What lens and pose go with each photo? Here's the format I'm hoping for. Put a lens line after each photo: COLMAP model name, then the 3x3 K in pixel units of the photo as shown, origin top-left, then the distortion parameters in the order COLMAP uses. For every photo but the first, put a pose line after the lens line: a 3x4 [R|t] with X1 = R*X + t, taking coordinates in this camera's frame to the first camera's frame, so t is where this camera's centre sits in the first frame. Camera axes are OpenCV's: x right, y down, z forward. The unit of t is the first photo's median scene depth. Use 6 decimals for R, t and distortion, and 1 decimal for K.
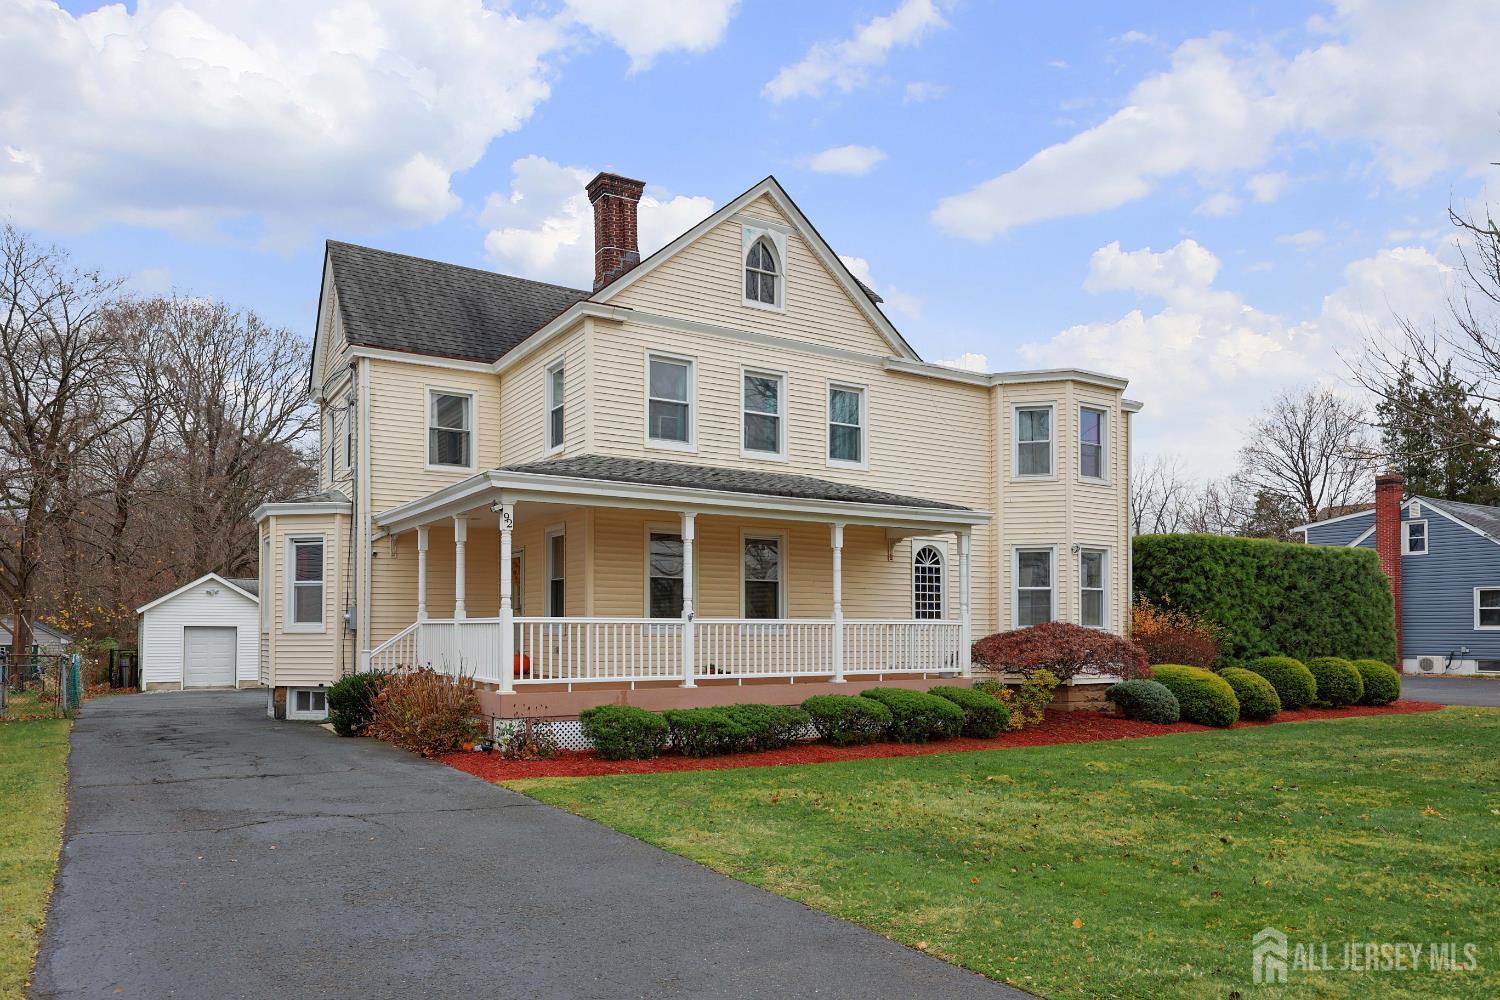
lens RADIAL K [[1015.3, 0, 760.6], [0, 1015.3, 605.5], [0, 0, 1]] dist [-0.013719, 0.013133]
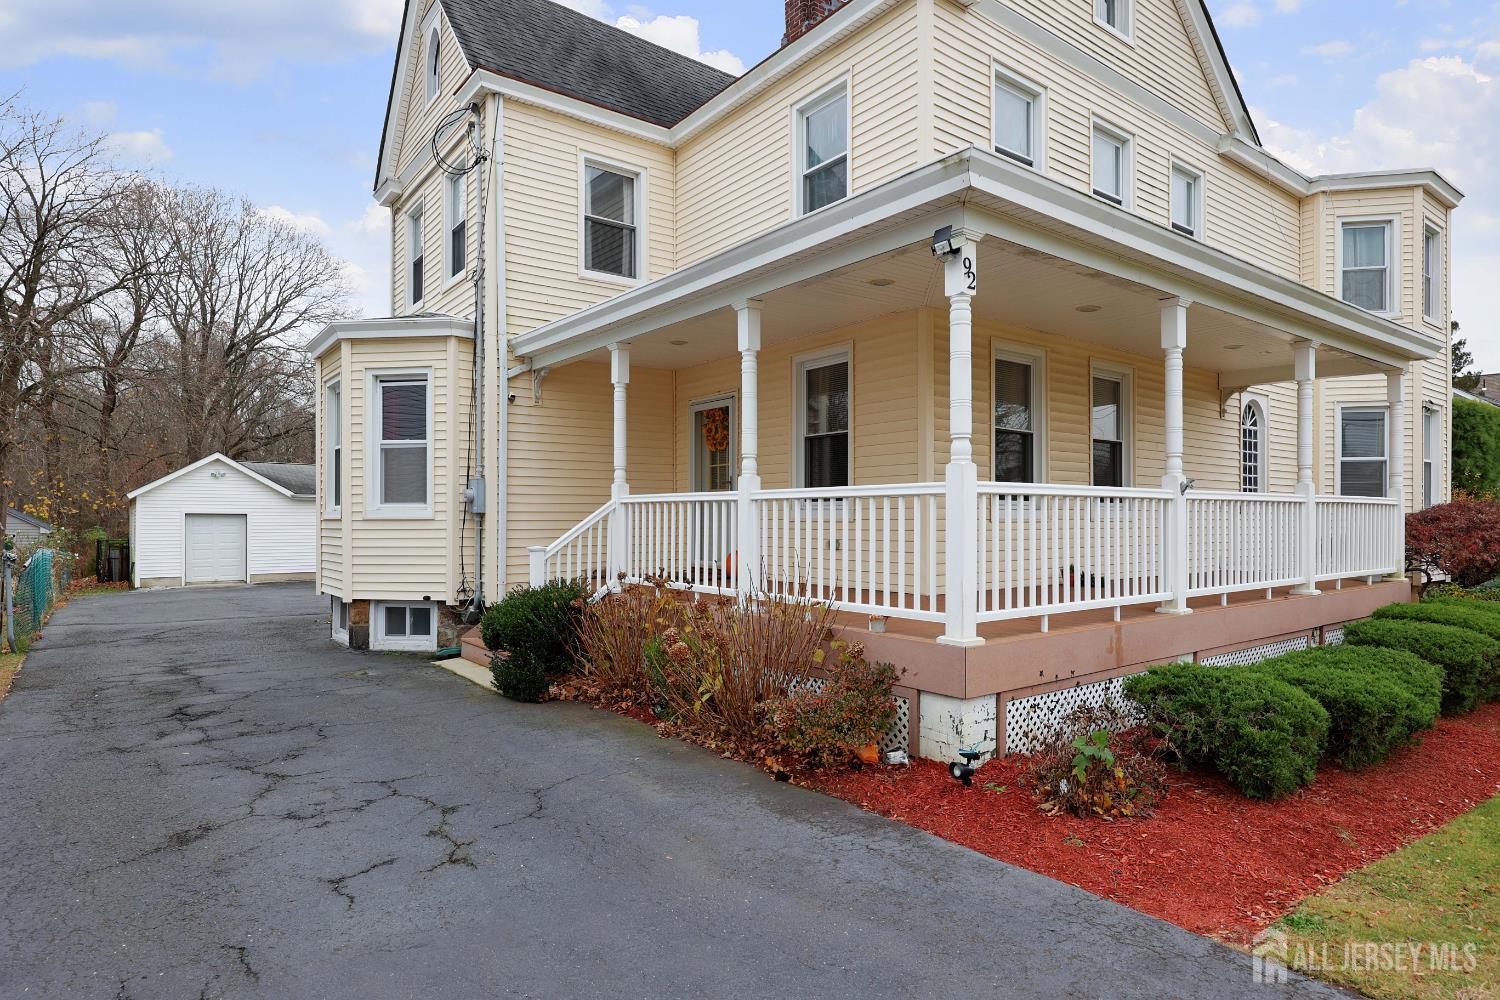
lens RADIAL K [[838.5, 0, 743.2], [0, 838.5, 512.6], [0, 0, 1]] dist [0.002829, -0.001243]
pose [[0.996769, -0.001259, 0.080317, -0.255311], [-0.000090, 0.999859, 0.016797, 0.012987], [-0.080326, -0.016750, 0.996628, 0.413733]]
